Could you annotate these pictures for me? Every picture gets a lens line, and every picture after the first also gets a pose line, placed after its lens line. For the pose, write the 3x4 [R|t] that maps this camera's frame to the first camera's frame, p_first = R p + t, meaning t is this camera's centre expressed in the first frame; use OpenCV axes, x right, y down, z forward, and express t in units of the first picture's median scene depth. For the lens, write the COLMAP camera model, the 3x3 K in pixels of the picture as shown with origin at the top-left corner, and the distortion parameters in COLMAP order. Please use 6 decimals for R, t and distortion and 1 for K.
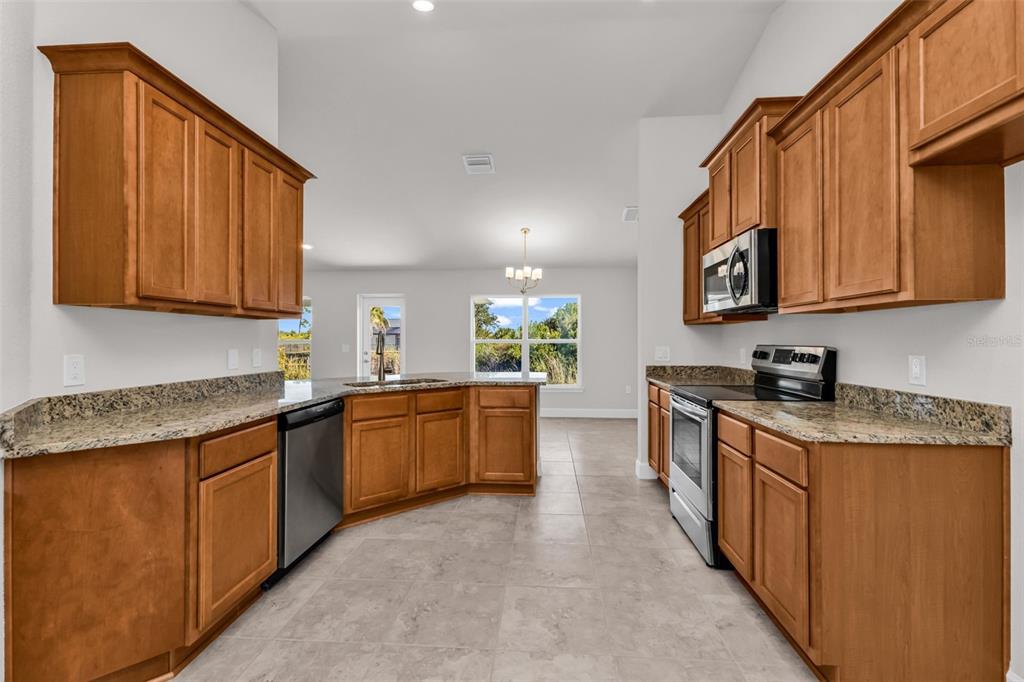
lens RADIAL K [[442.1, 0, 507.5], [0, 442.1, 340.7], [0, 0, 1]] dist [-0.002311, -0.000680]
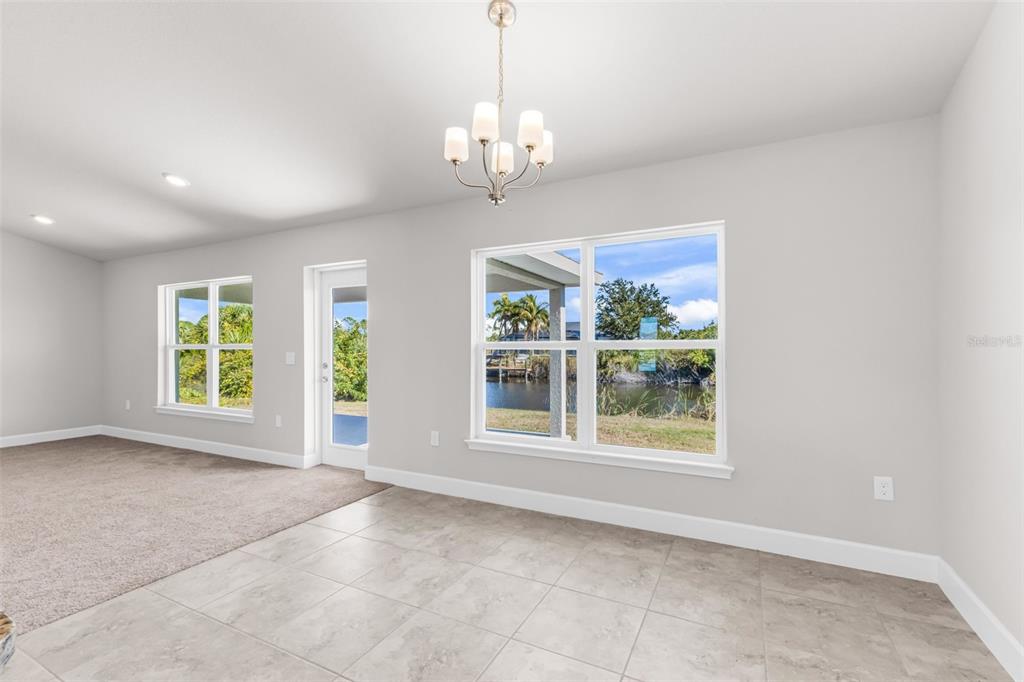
lens RADIAL K [[444.0, 0, 512.0], [0, 444.0, 341.0], [0, 0, 1]] dist [0.003788, 0.000027]
pose [[0.923132, -0.009882, -0.384357, 0.337422], [0.006692, 0.999931, -0.009635, 0.013104], [0.384426, 0.006322, 0.923134, 1.409413]]
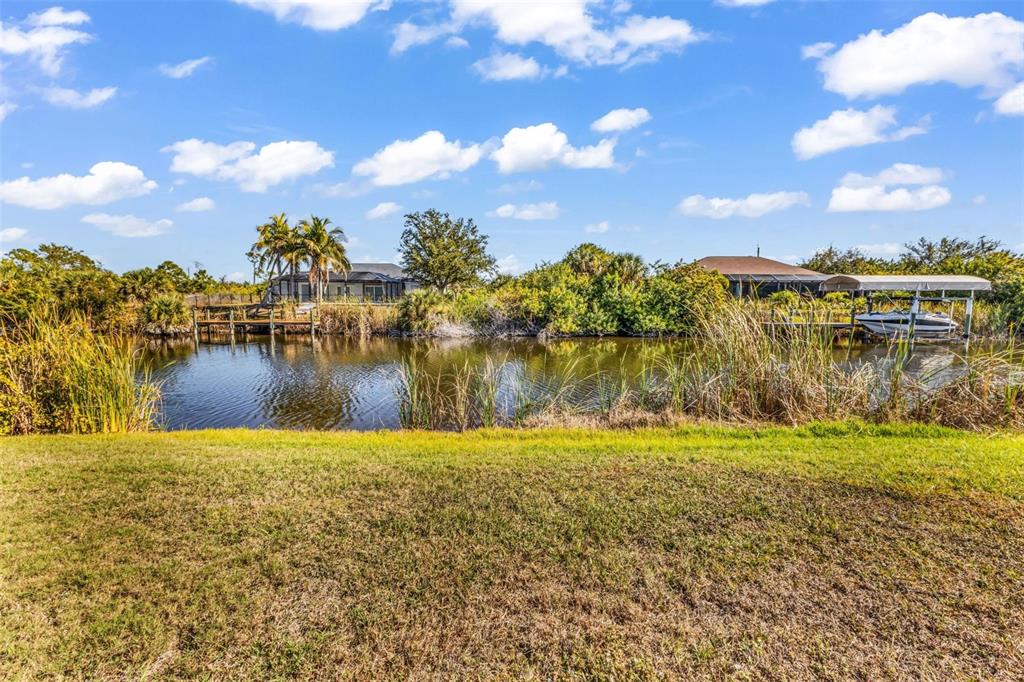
lens RADIAL K [[450.5, 0, 499.6], [0, 450.5, 337.6], [0, 0, 1]] dist [0.004153, 0.000368]
pose [[0.999350, -0.002730, 0.035938, -1.105936], [-0.000651, 0.995598, 0.093727, 0.197750], [-0.036036, -0.093689, 0.994949, 5.008140]]
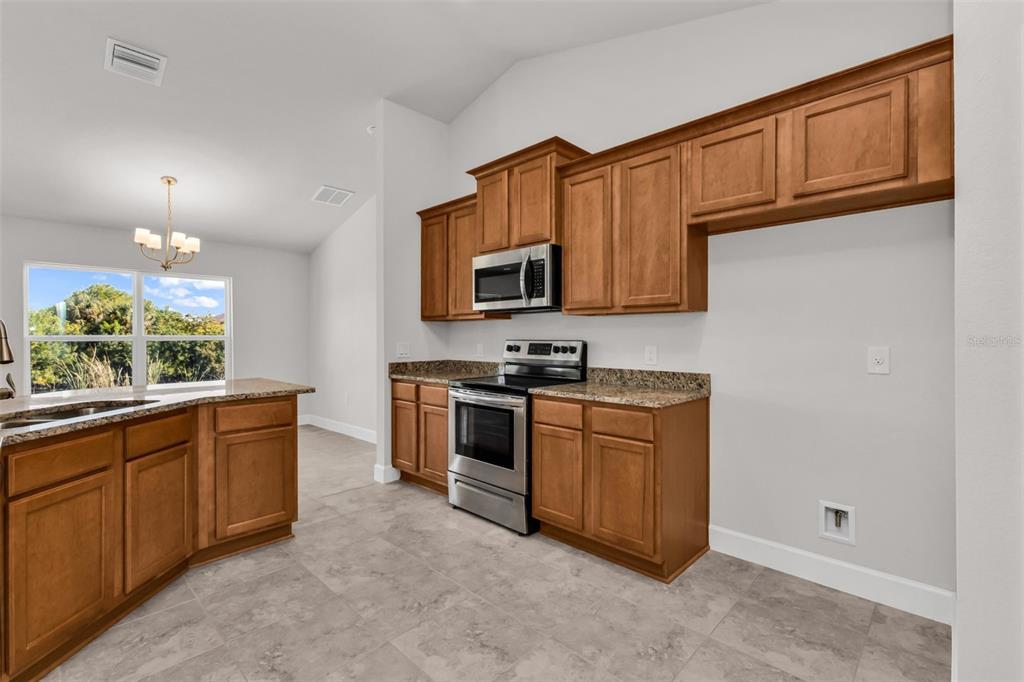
lens RADIAL K [[460.2, 0, 518.5], [0, 460.2, 341.6], [0, 0, 1]] dist [0.001352, 0.000229]
pose [[0.625313, -0.009078, 0.780321, -0.373873], [0.001468, 0.999944, 0.010457, 0.001303], [-0.780373, -0.005393, 0.625291, 0.219822]]
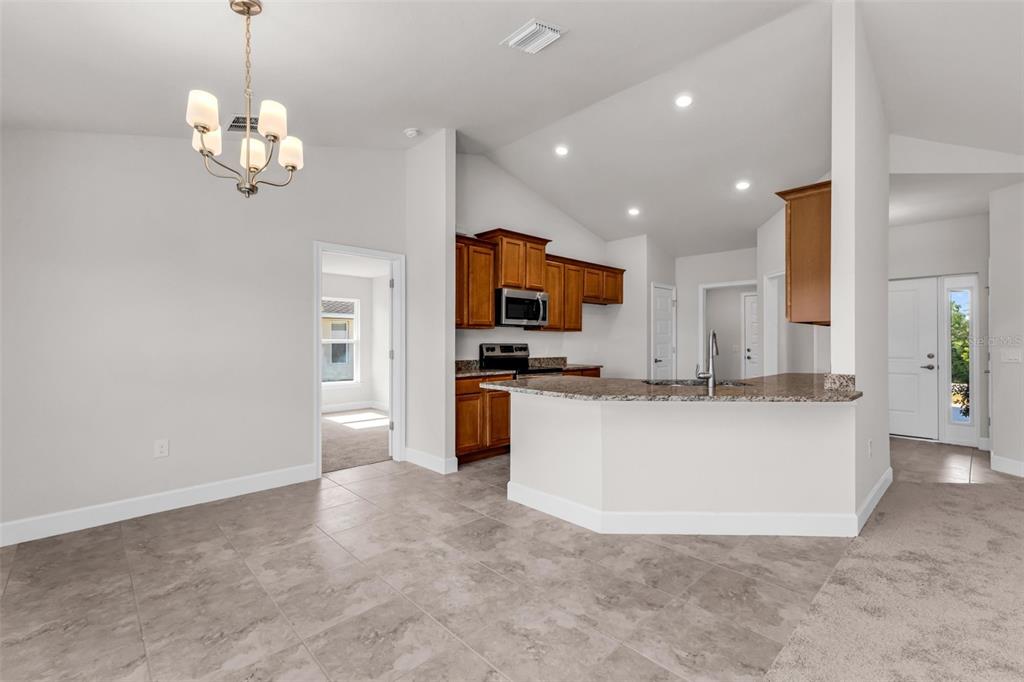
lens RADIAL K [[444.0, 0, 512.0], [0, 444.0, 341.0], [0, 0, 1]] dist [0.003788, 0.000027]
pose [[-0.743820, -0.000547, 0.668380, -0.673824], [-0.002945, 0.999993, -0.002458, 0.003588], [-0.668374, -0.003797, -0.743816, 2.244265]]
